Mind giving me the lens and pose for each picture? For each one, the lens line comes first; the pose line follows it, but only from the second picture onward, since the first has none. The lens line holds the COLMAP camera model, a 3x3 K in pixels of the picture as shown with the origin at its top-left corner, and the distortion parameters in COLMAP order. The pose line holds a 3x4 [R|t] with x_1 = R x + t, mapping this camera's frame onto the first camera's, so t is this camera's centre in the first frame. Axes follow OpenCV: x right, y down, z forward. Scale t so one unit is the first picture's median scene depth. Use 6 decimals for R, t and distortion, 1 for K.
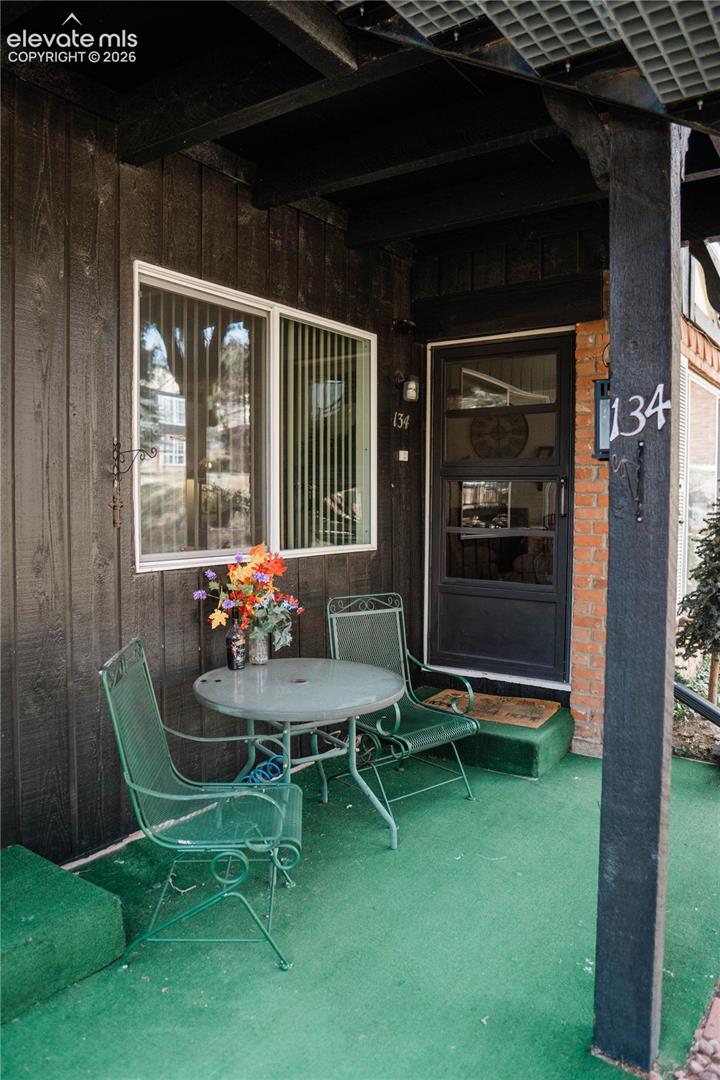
lens RADIAL K [[756.2, 0, 358.7], [0, 756.2, 537.3], [0, 0, 1]] dist [-0.106776, 0.057439]
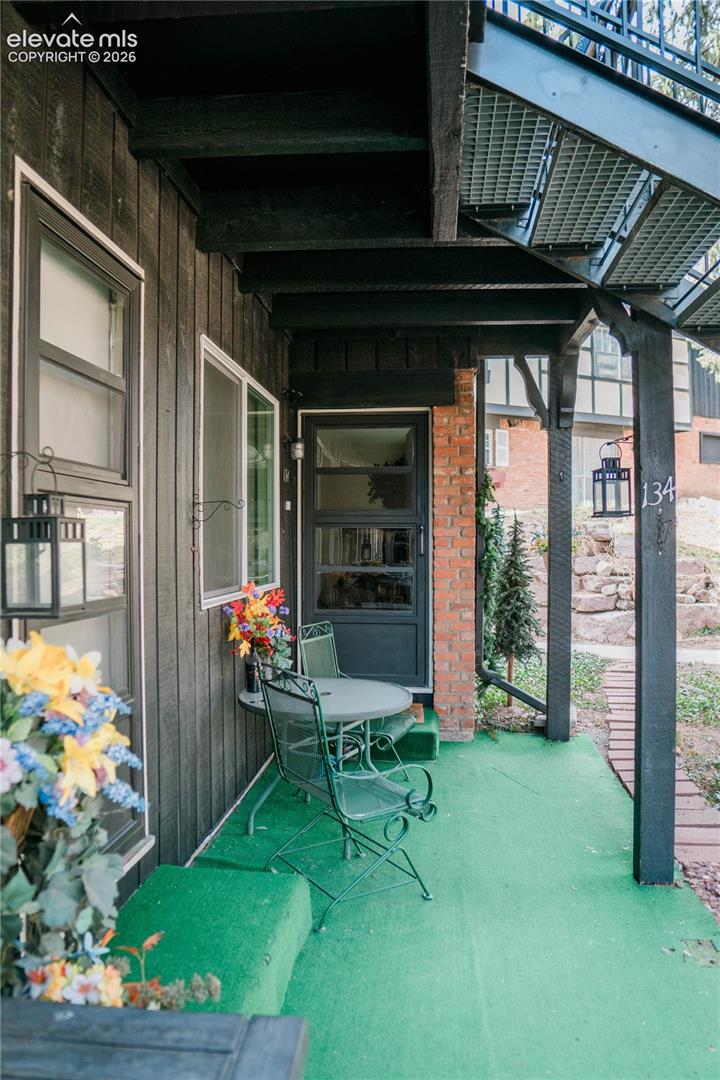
lens RADIAL K [[756.2, 0, 364.1], [0, 756.2, 539.1], [0, 0, 1]] dist [-0.106776, 0.057439]
pose [[0.872938, -0.005957, 0.487795, -0.459173], [0.032275, 0.998440, -0.045566, -0.000302], [-0.486763, 0.055520, 0.871768, -0.074938]]
